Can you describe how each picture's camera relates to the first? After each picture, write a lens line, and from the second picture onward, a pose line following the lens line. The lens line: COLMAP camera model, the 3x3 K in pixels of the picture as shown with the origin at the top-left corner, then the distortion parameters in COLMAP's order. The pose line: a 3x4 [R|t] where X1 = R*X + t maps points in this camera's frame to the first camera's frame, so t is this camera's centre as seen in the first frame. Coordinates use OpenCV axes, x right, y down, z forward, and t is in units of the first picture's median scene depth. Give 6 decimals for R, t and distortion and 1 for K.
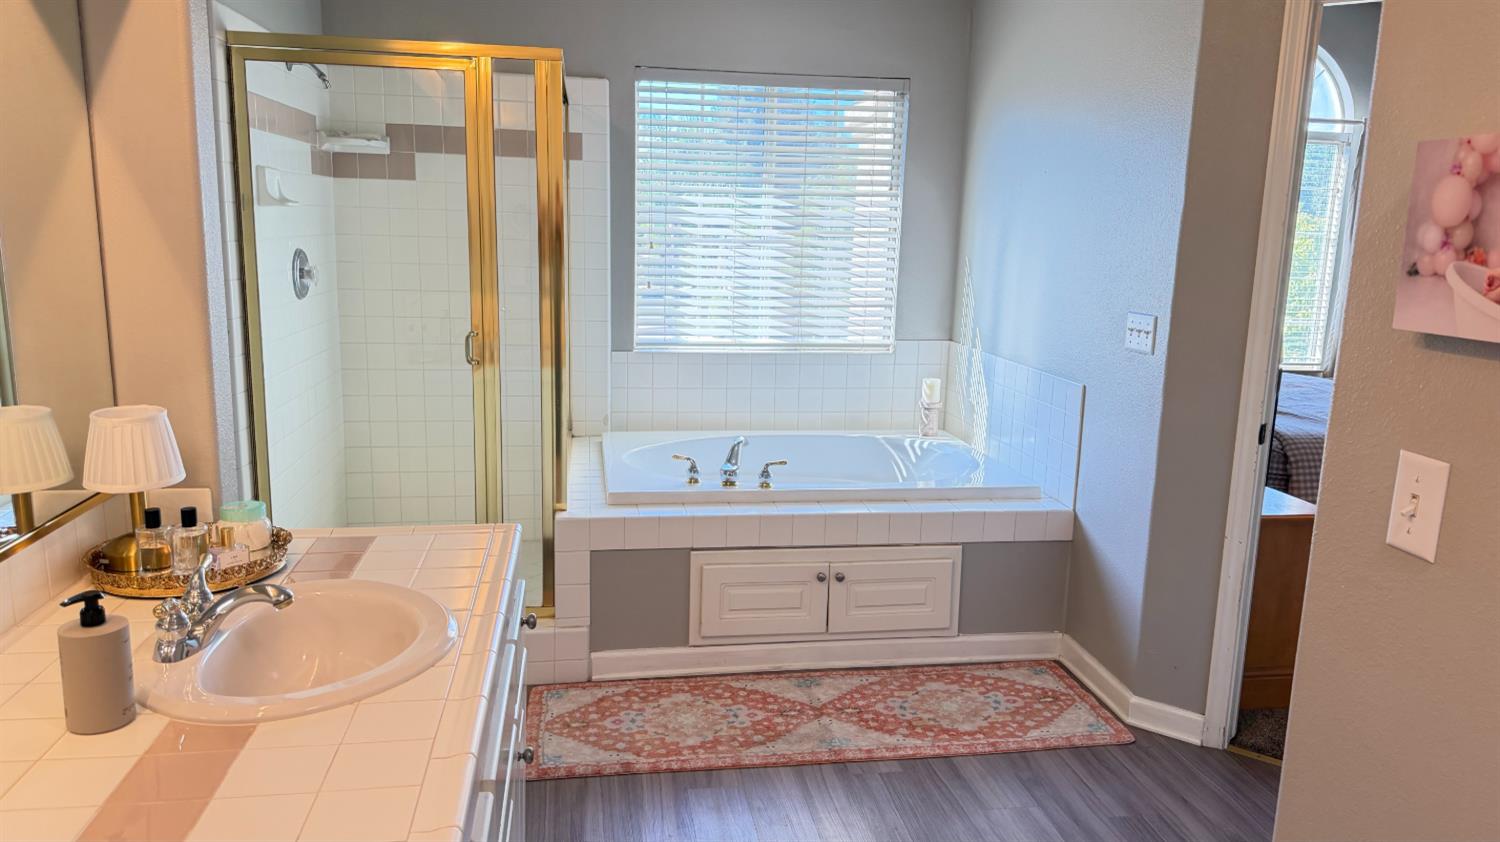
lens RADIAL K [[1048.0, 0, 744.6], [0, 1048.0, 424.4], [0, 0, 1]] dist [0.066551, -0.100240]
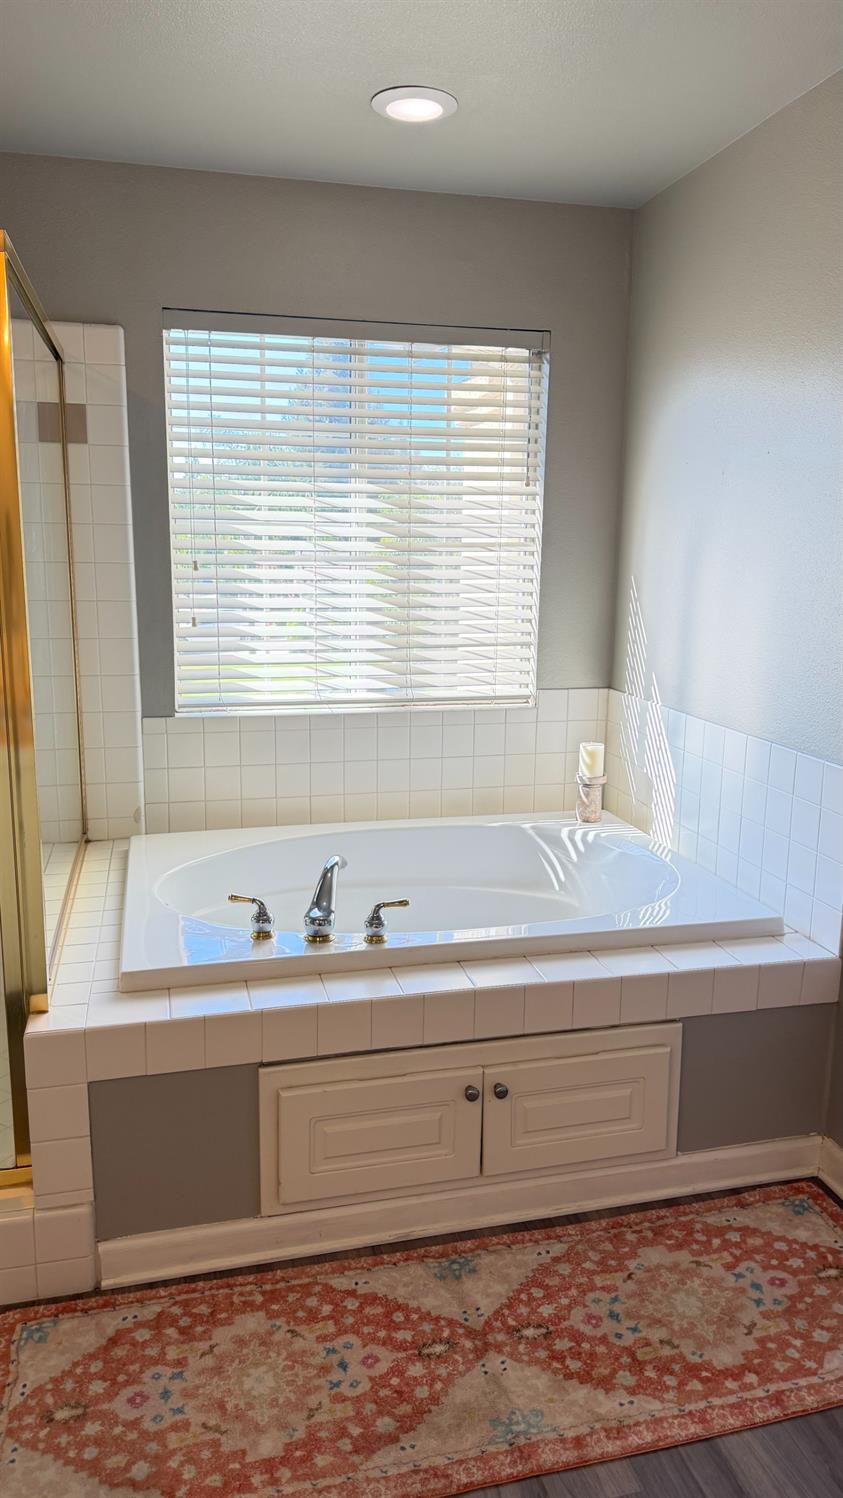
lens RADIAL K [[1046.6, 0, 431.0], [0, 1046.6, 736.4], [0, 0, 1]] dist [0.066551, -0.100240]
pose [[0.994687, -0.030392, 0.098358, -0.006141], [0.030338, 0.999538, 0.002044, -0.067403], [-0.098375, 0.000951, 0.995149, 0.361194]]
